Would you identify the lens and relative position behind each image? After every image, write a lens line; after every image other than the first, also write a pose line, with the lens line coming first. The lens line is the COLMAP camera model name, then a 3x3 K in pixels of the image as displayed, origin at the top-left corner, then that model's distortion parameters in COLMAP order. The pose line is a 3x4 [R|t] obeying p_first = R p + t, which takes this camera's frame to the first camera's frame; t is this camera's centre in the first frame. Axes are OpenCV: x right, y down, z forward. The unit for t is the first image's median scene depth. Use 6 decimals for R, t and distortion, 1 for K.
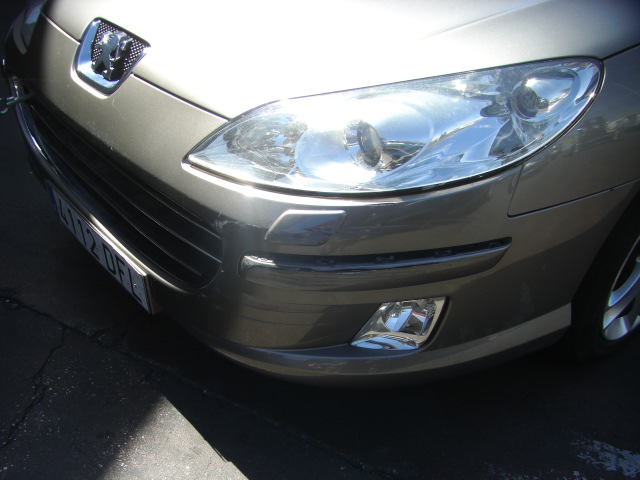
lens RADIAL K [[740.3, 0, 301.2], [0, 740.3, 287.0], [0, 0, 1]] dist [-0.139220, 0.000000]
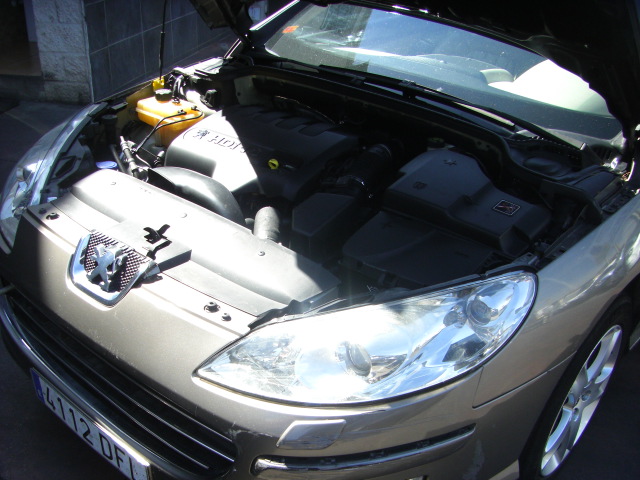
lens RADIAL K [[740.3, 0, 302.0], [0, 740.3, 268.5], [0, 0, 1]] dist [-0.139220, 0.000000]
pose [[0.987169, -0.049861, 0.151695, -0.154365], [0.071050, 0.987932, -0.137634, -0.161025], [-0.143002, 0.146645, 0.978798, -0.166974]]
